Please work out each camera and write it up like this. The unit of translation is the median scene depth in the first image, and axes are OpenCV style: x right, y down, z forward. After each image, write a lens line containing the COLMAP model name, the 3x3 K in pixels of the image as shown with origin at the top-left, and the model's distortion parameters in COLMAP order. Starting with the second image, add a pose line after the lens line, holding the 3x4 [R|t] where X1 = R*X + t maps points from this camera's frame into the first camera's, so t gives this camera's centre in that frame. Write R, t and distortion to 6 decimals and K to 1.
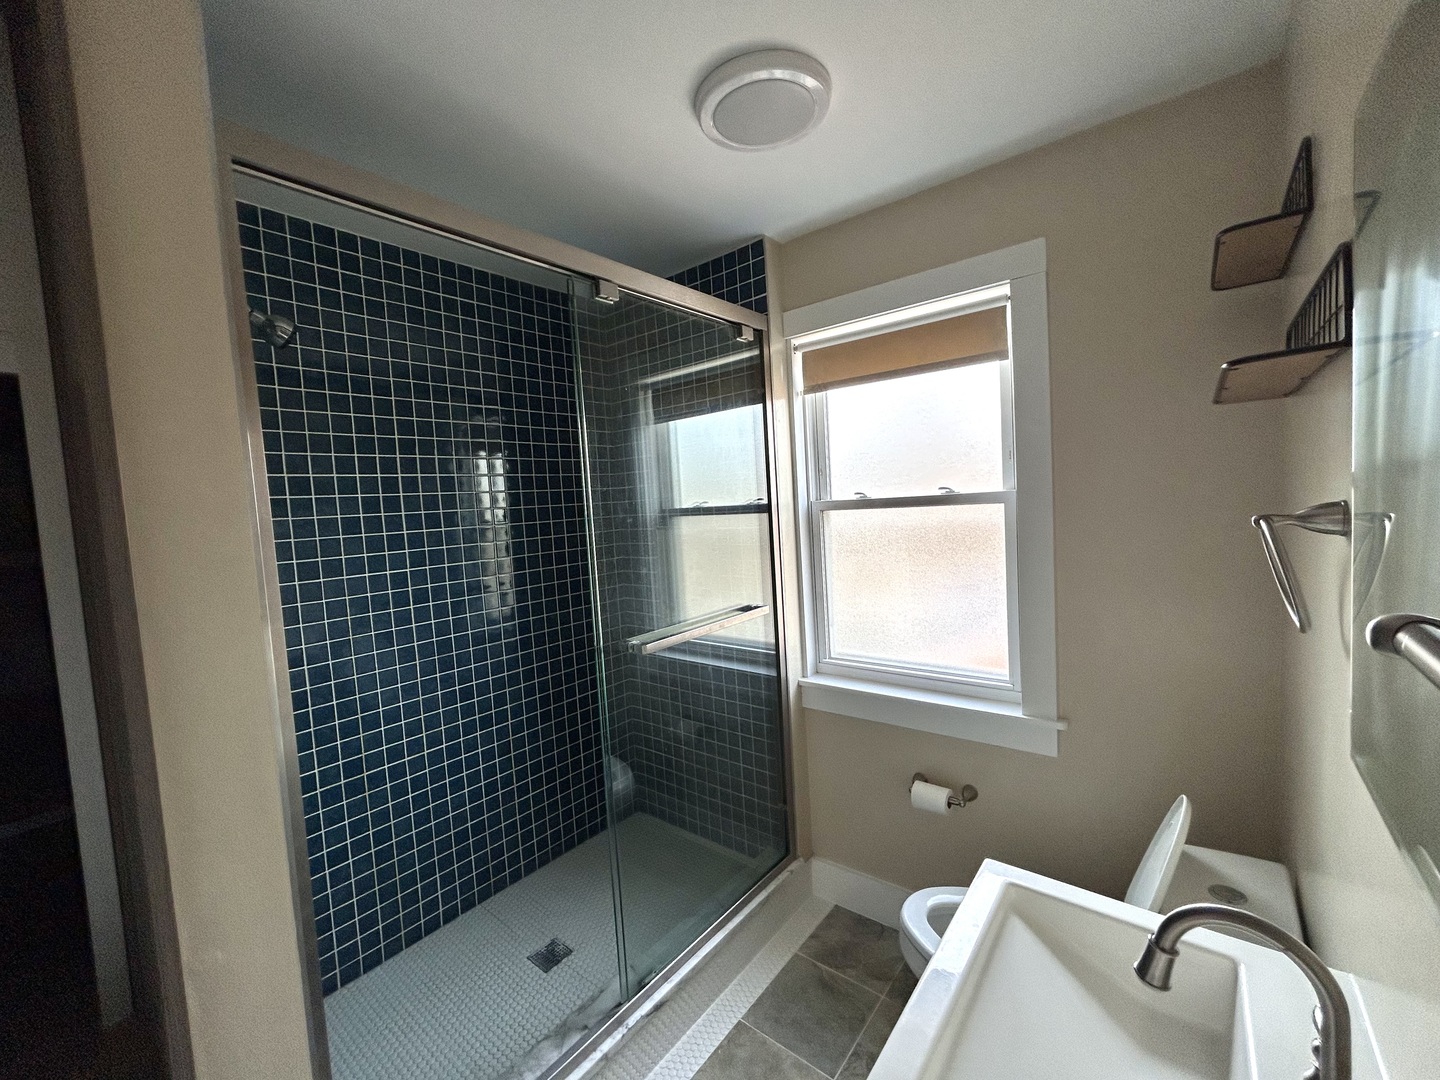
lens RADIAL K [[579.0, 0, 724.8], [0, 579.0, 538.4], [0, 0, 1]] dist [-0.000332, -0.001264]
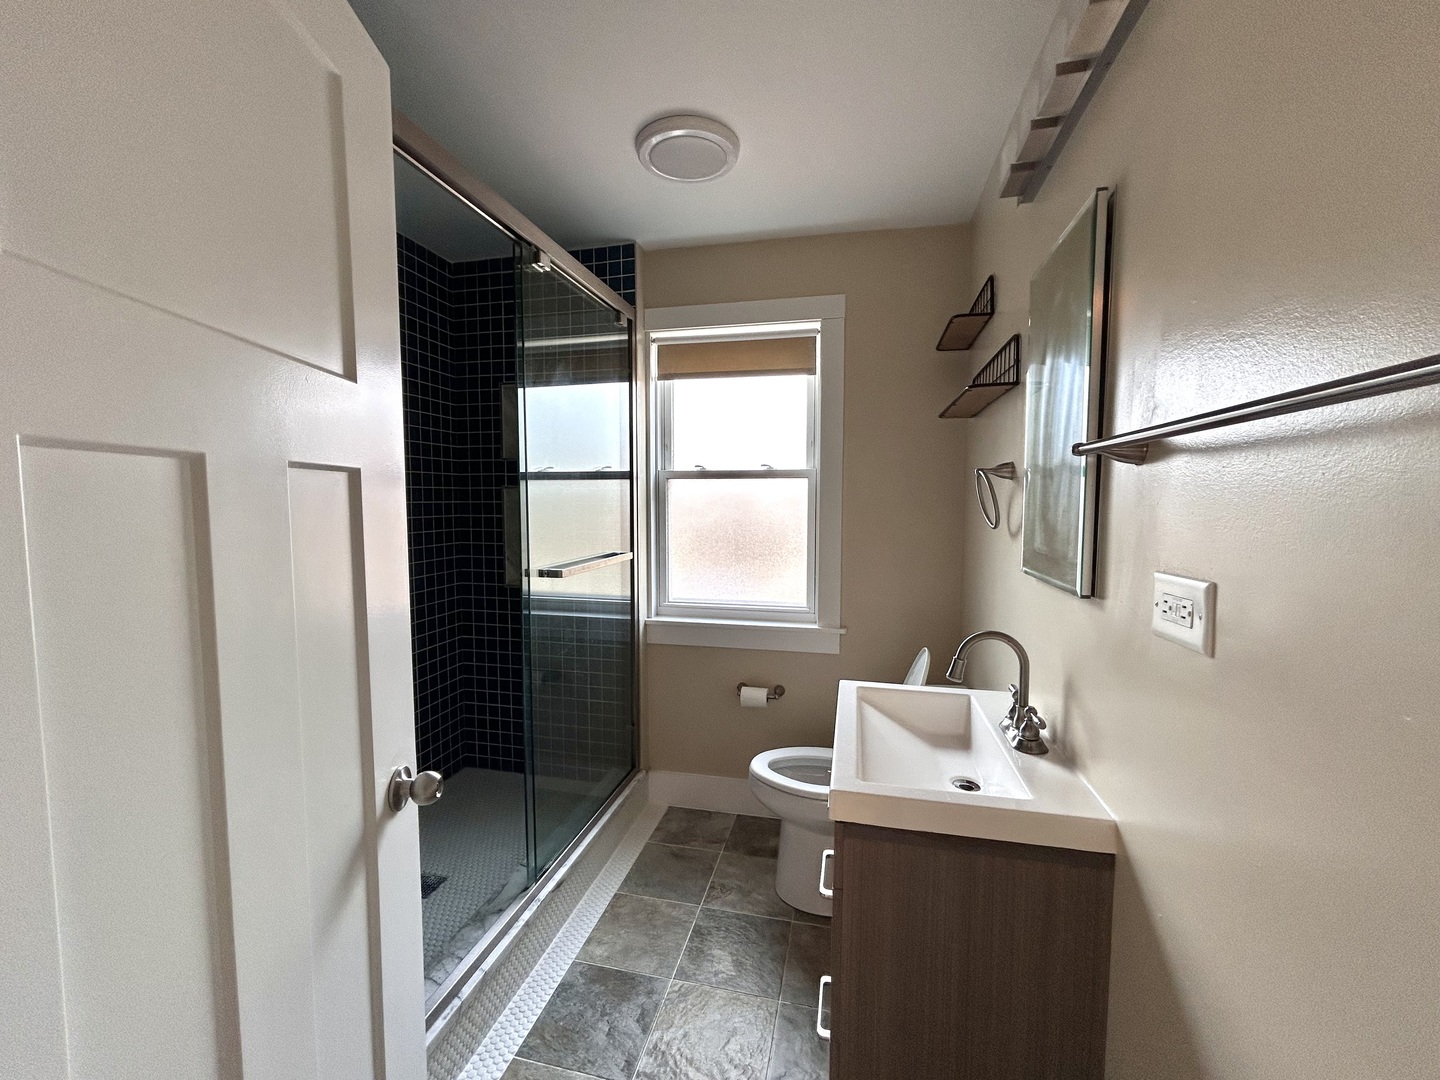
lens RADIAL K [[579.0, 0, 719.6], [0, 579.0, 540.2], [0, 0, 1]] dist [-0.000332, -0.001264]
pose [[0.899117, 0.031857, 0.436548, -0.278036], [-0.027281, 0.999487, -0.016749, 0.105554], [-0.436858, 0.003150, 0.899525, -0.141276]]
